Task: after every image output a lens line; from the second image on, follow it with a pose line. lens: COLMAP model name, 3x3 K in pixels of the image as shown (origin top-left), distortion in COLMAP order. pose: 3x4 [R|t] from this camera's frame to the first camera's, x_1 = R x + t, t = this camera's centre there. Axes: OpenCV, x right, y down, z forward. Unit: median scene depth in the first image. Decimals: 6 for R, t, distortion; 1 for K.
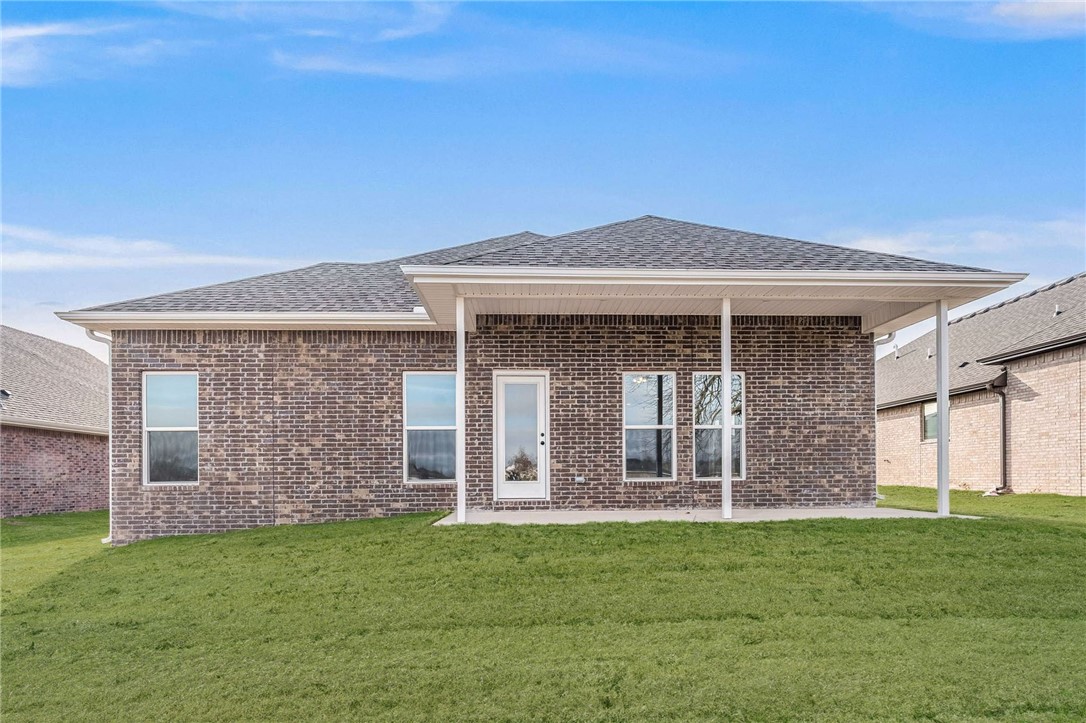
lens RADIAL K [[496.5, 0, 543.4], [0, 496.5, 451.5], [0, 0, 1]] dist [-0.001095, -0.000100]
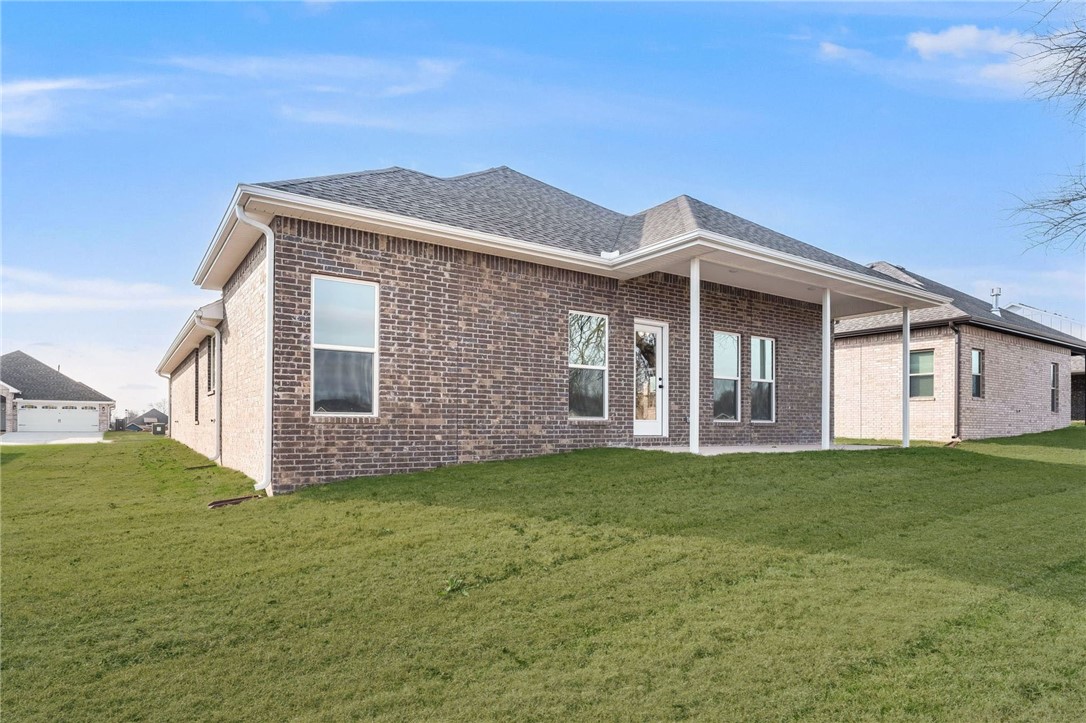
lens RADIAL K [[609.1, 0, 549.0], [0, 609.1, 366.7], [0, 0, 1]] dist [0.001548, -0.000517]
pose [[0.847003, 0.067140, 0.527331, -0.991973], [-0.055037, 0.997737, -0.038631, 0.005962], [-0.528731, 0.003698, 0.848781, -0.038955]]
